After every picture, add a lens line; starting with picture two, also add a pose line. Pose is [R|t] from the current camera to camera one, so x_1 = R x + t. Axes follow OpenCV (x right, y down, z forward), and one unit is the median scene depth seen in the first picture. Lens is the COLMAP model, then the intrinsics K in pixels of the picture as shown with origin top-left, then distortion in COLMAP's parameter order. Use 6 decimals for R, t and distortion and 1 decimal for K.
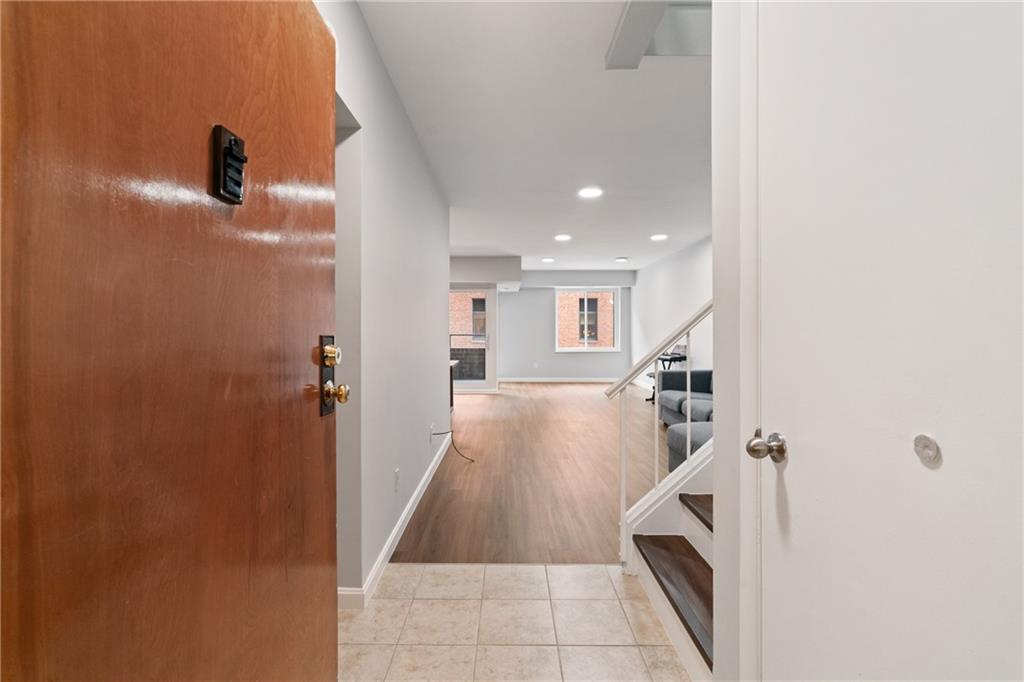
lens RADIAL K [[467.4, 0, 514.5], [0, 467.4, 336.5], [0, 0, 1]] dist [-0.000839, 0.001870]
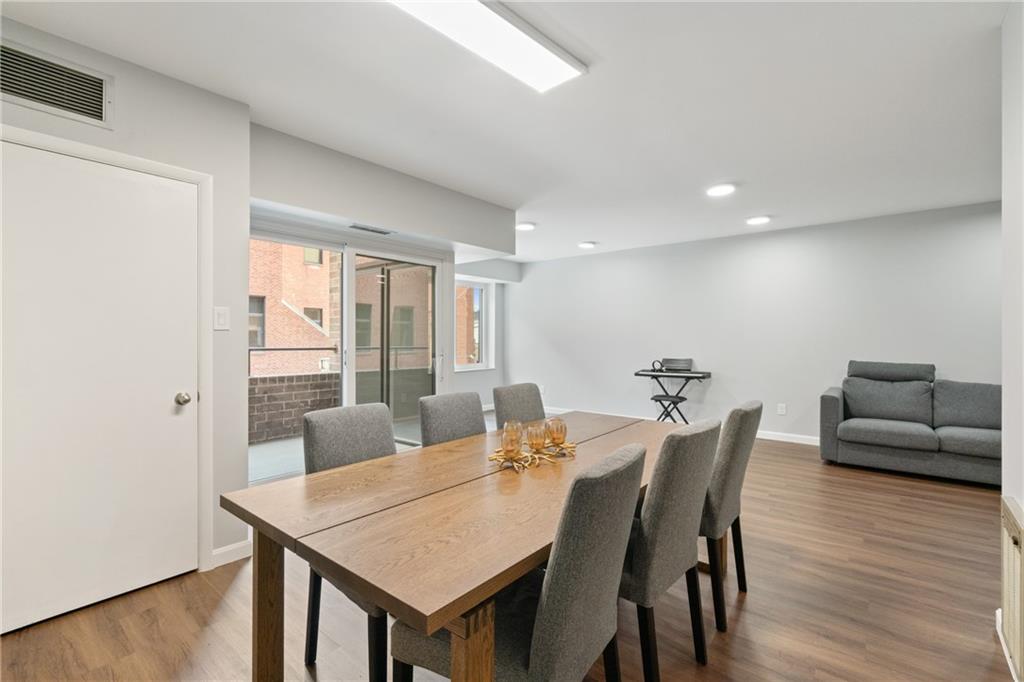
lens RADIAL K [[467.4, 0, 506.8], [0, 467.4, 341.8], [0, 0, 1]] dist [-0.000839, 0.001870]
pose [[0.656431, -0.003771, 0.754377, -0.328922], [0.007001, 0.999975, -0.001093, -0.009689], [-0.754354, 0.005999, 0.656440, 0.491103]]
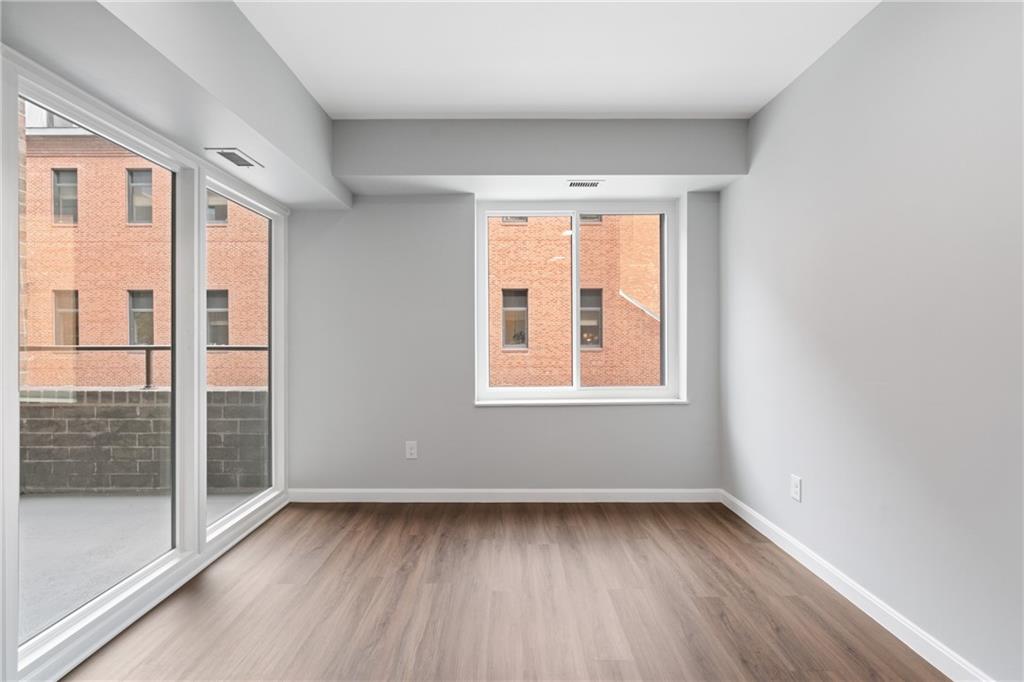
lens RADIAL K [[467.4, 0, 515.1], [0, 467.4, 334.5], [0, 0, 1]] dist [-0.000839, 0.001870]
pose [[0.999990, 0.000148, -0.004362, 0.115018], [-0.000200, 0.999929, -0.011924, -0.008731], [0.004360, 0.011925, 0.999919, 0.693697]]
